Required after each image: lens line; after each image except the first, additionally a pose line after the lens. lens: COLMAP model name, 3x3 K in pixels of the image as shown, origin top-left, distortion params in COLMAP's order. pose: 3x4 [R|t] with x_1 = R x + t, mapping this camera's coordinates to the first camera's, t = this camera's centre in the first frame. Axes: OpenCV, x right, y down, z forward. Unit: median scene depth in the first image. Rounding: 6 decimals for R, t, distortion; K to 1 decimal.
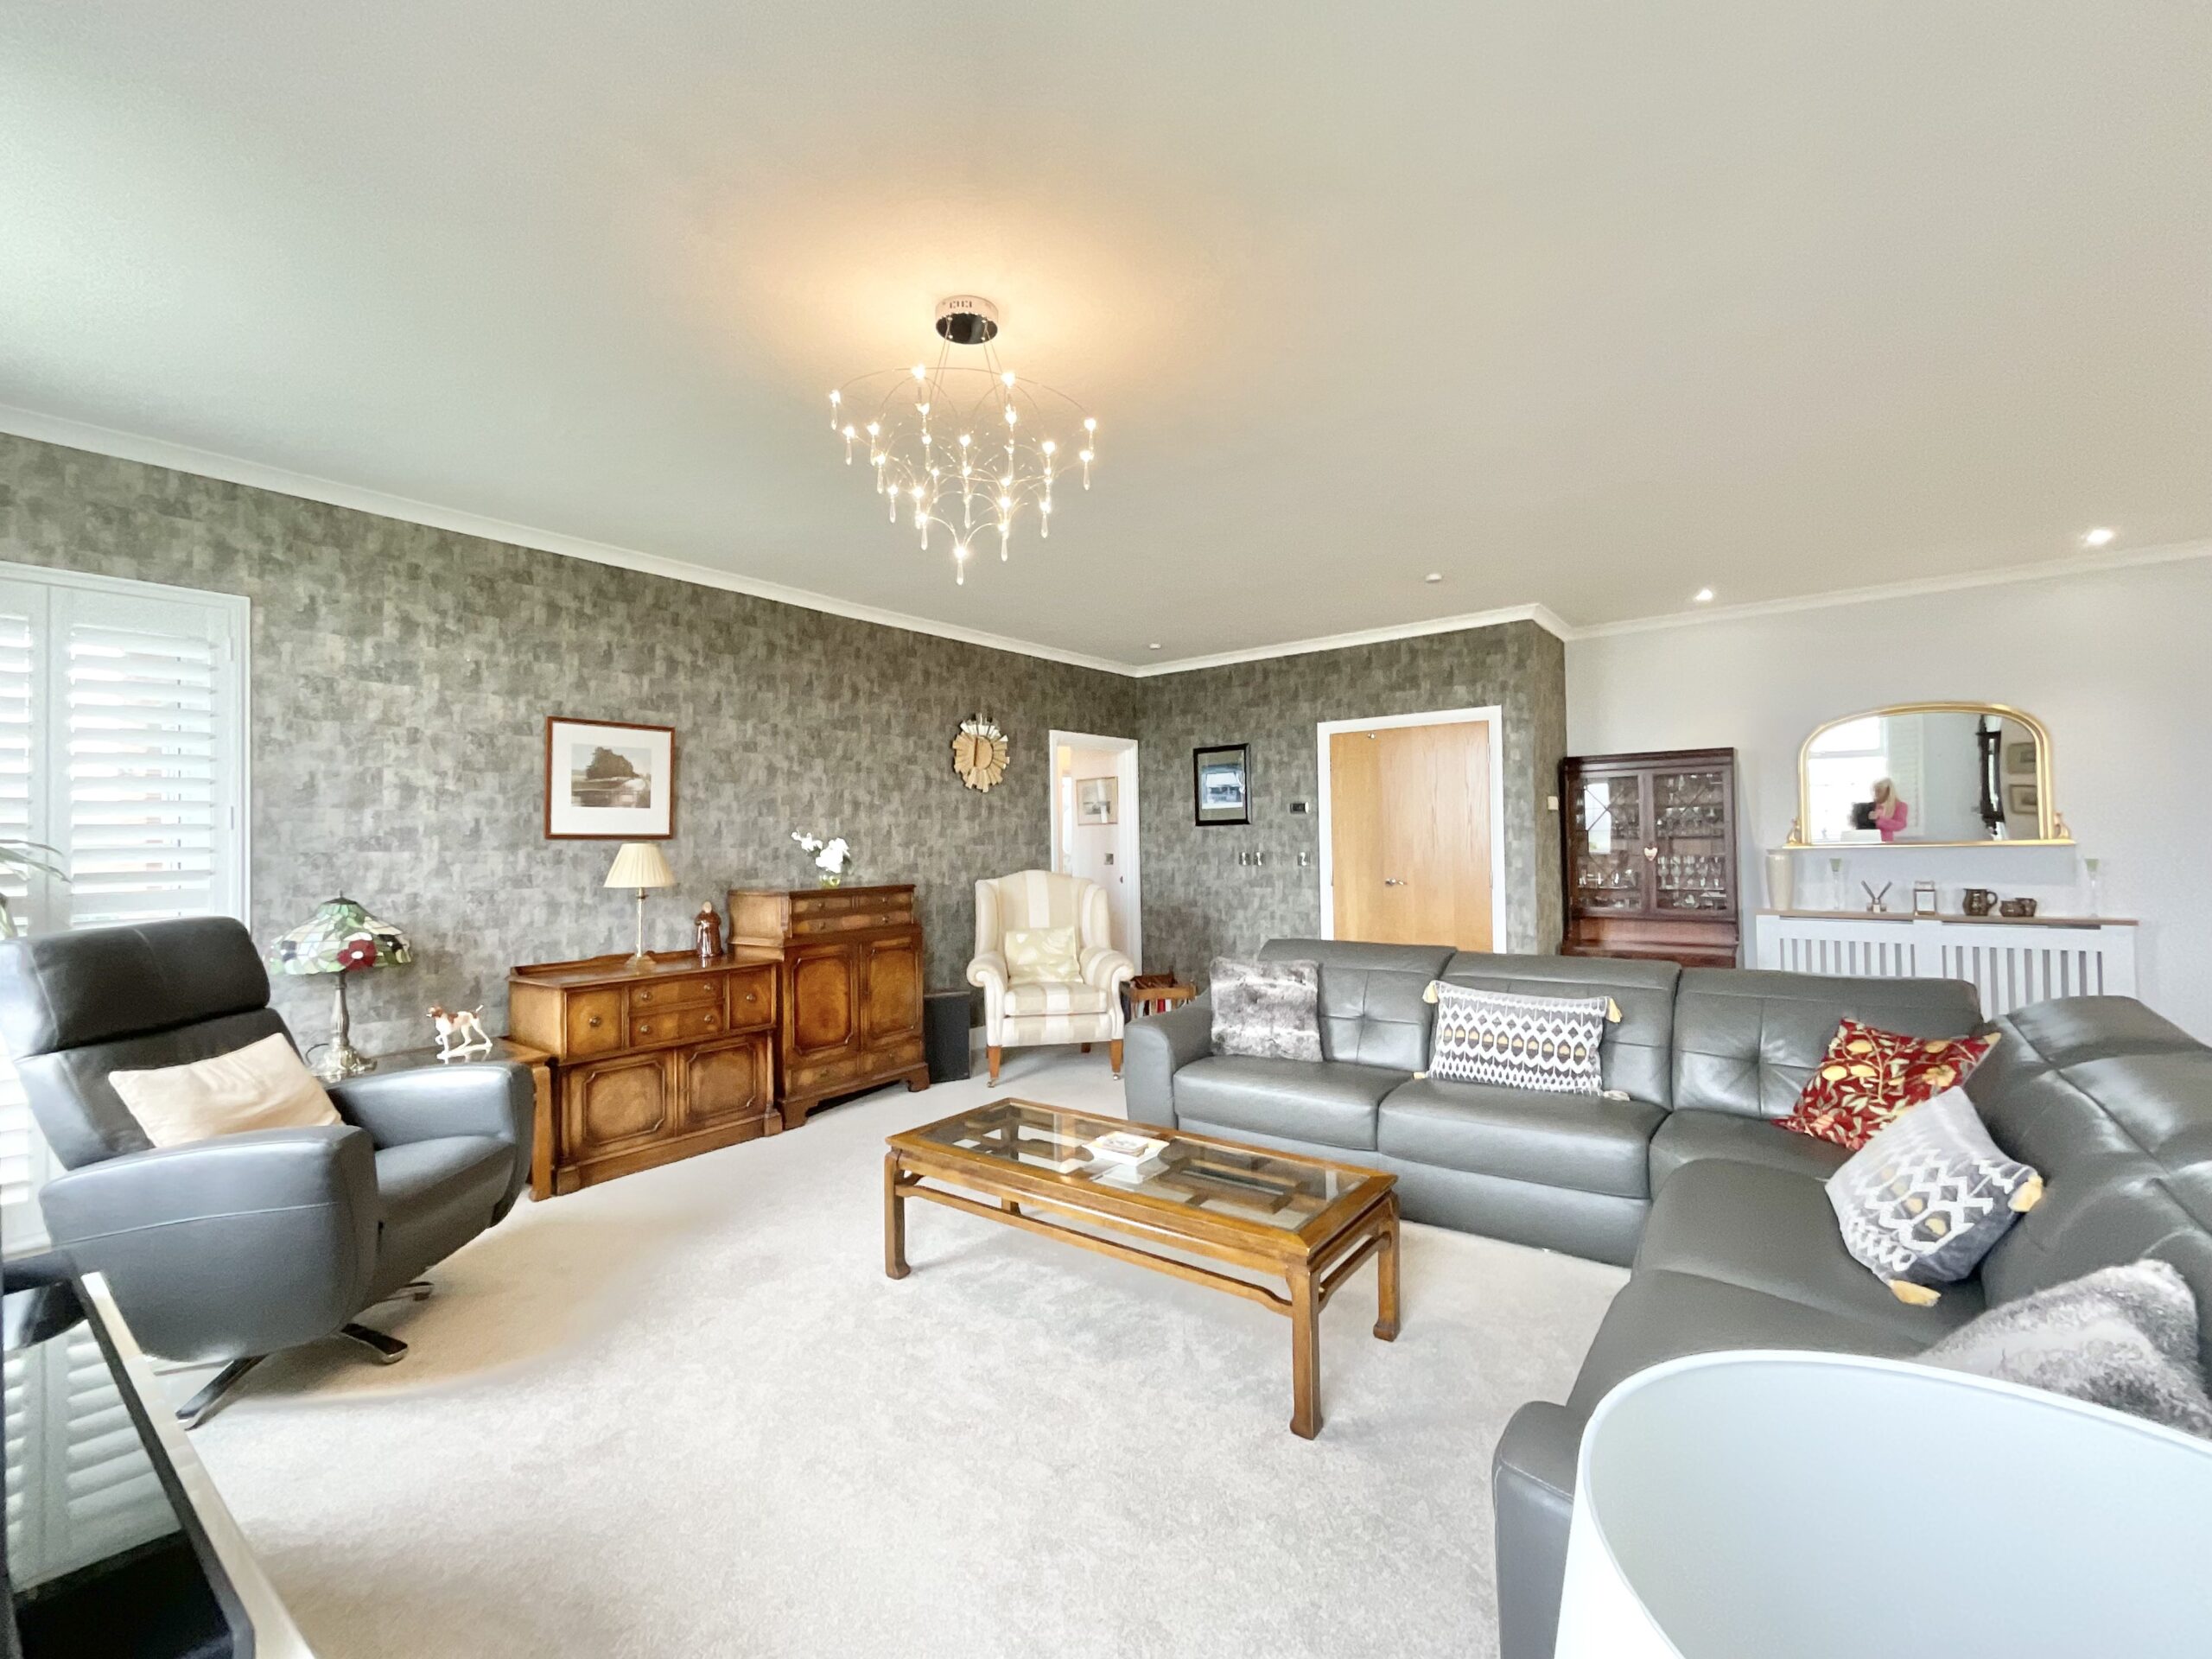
lens RADIAL K [[945.1, 0, 1106.0], [0, 945.1, 829.5], [0, 0, 1]] dist [-0.000156, -0.000011]
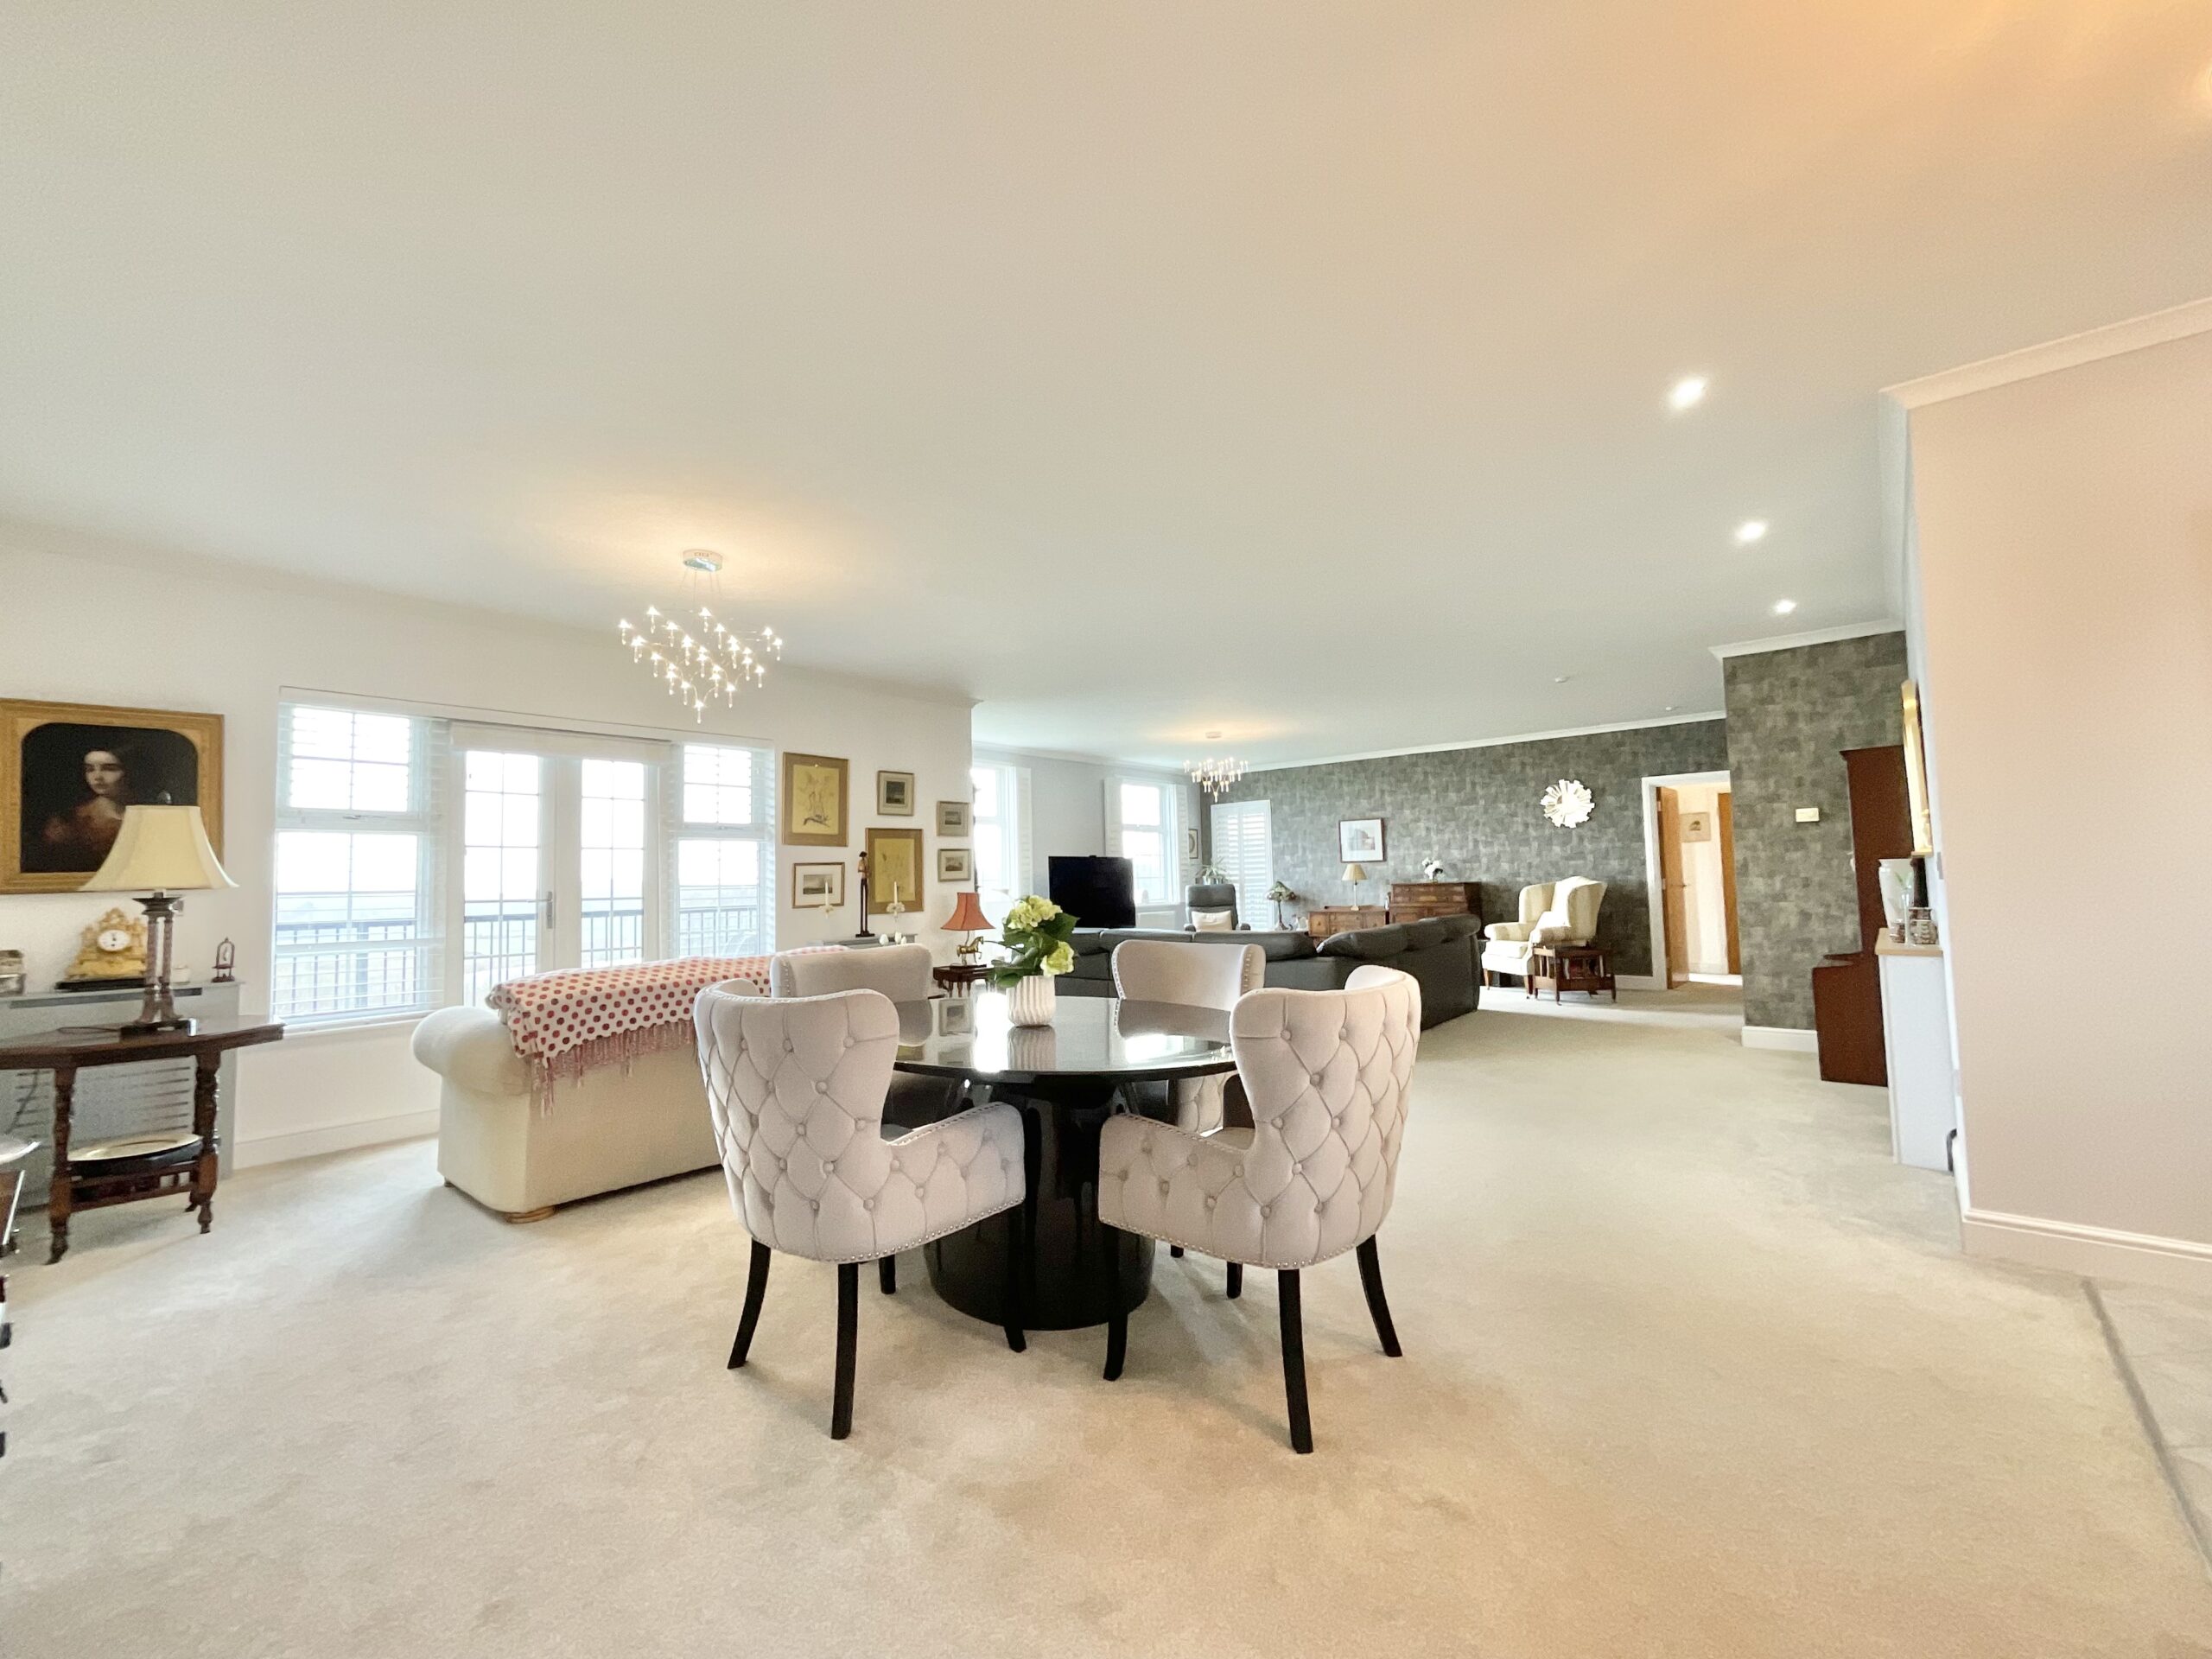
lens RADIAL K [[900.2, 0, 1106.0], [0, 900.2, 829.5], [0, 0, 1]] dist [0.000389, -0.000052]
pose [[-0.056696, -0.039844, -0.997596, 1.973924], [0.038469, 0.998374, -0.042061, -0.003340], [0.997650, -0.040762, -0.055071, 0.403065]]
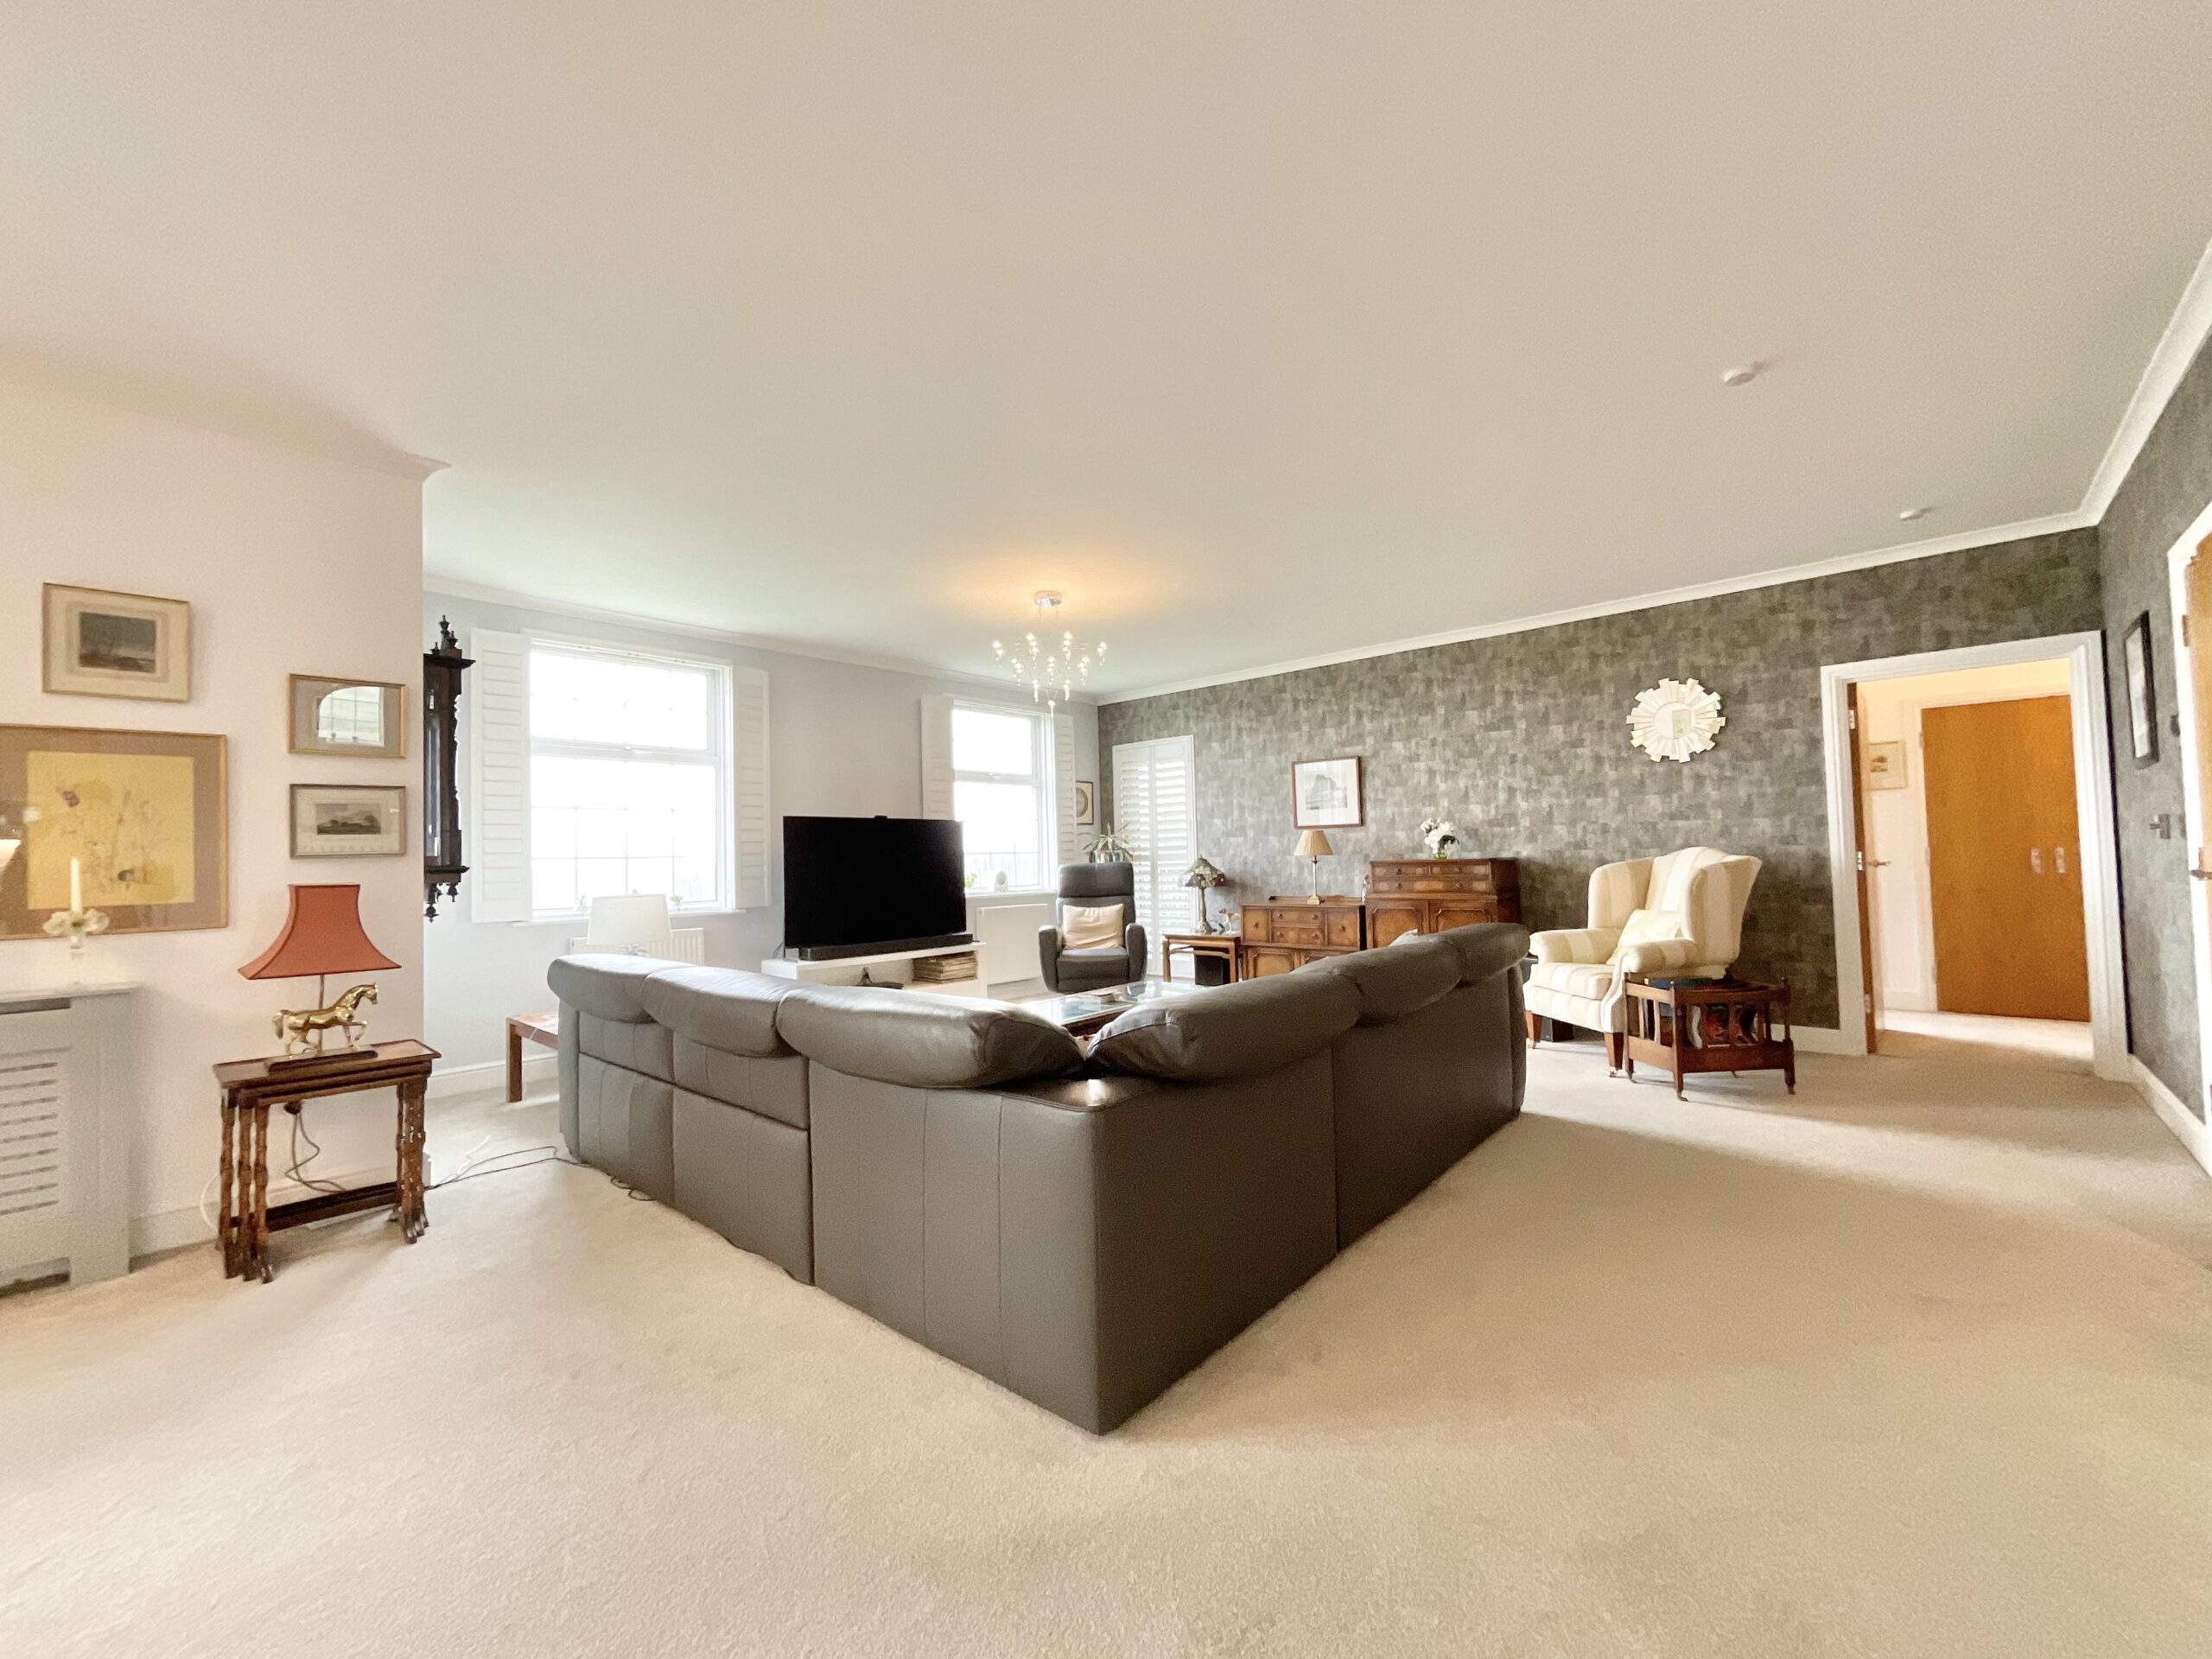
lens RADIAL K [[906.5, 0, 1106.0], [0, 906.5, 829.5], [0, 0, 1]] dist [-0.000110, 0.000120]
pose [[-0.070105, -0.015264, -0.997423, 1.076760], [0.040746, 0.999005, -0.018152, 0.025592], [0.996707, -0.041914, -0.069414, 0.686137]]
